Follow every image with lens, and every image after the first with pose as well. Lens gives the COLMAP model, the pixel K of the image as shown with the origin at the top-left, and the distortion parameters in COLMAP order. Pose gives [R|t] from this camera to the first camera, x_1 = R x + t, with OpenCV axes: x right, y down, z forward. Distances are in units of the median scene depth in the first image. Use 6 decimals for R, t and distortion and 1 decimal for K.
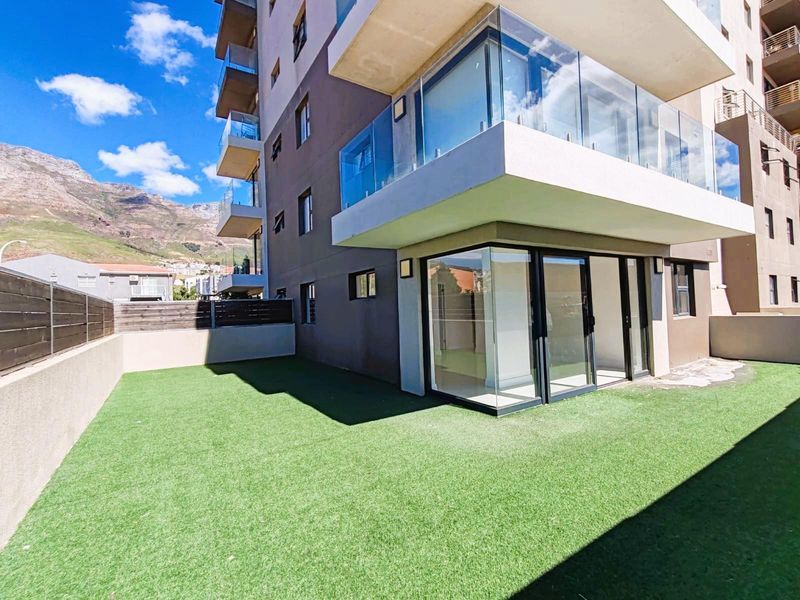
lens RADIAL K [[361.4, 0, 400.8], [0, 361.4, 296.4], [0, 0, 1]] dist [-0.001626, 0.000729]
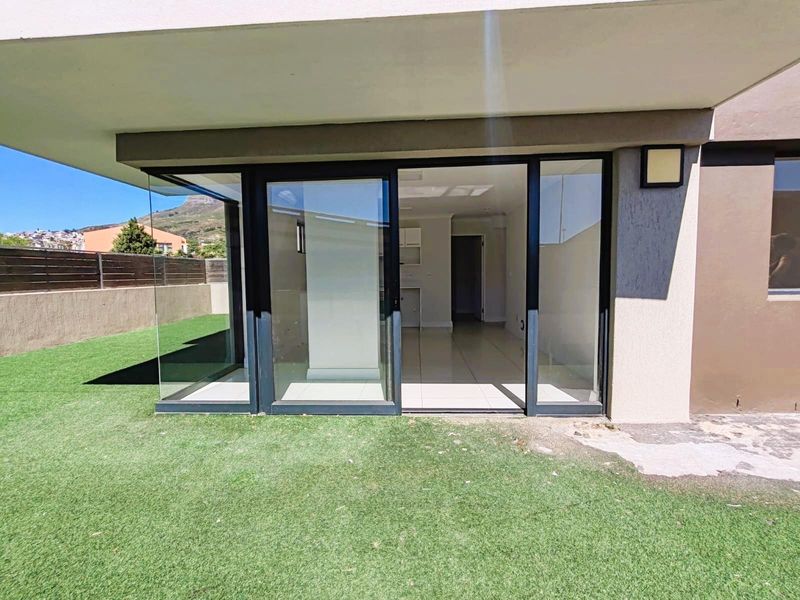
lens RADIAL K [[361.4, 0, 403.5], [0, 361.4, 298.1], [0, 0, 1]] dist [-0.001626, 0.000729]
pose [[0.820715, 0.065294, -0.567594, 0.788575], [0.013743, 0.990905, 0.133863, 0.004330], [0.571172, -0.117664, 0.812353, 0.522985]]
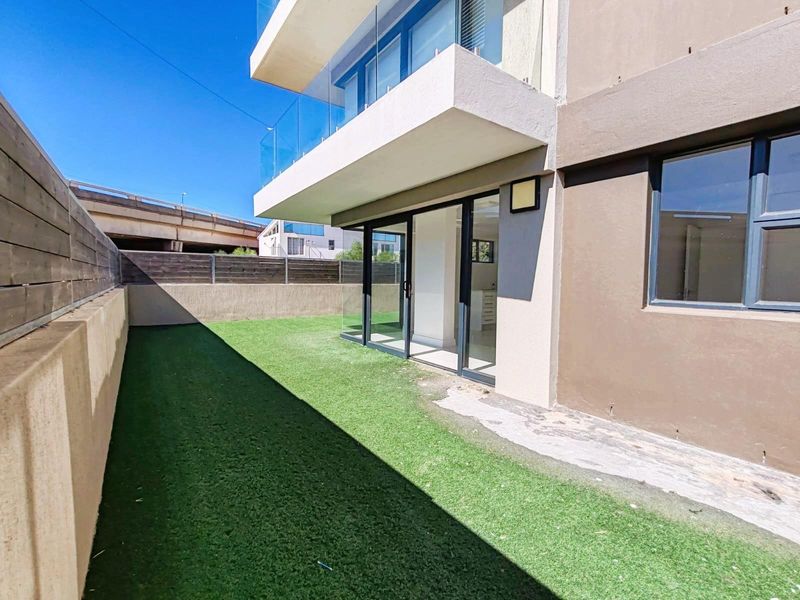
lens RADIAL K [[361.4, 0, 403.9], [0, 361.4, 299.6], [0, 0, 1]] dist [-0.001626, 0.000729]
pose [[0.071575, 0.096769, -0.992730, 1.381914], [0.035729, 0.994395, 0.099508, 0.006961], [0.996795, -0.042592, 0.067716, 0.872312]]
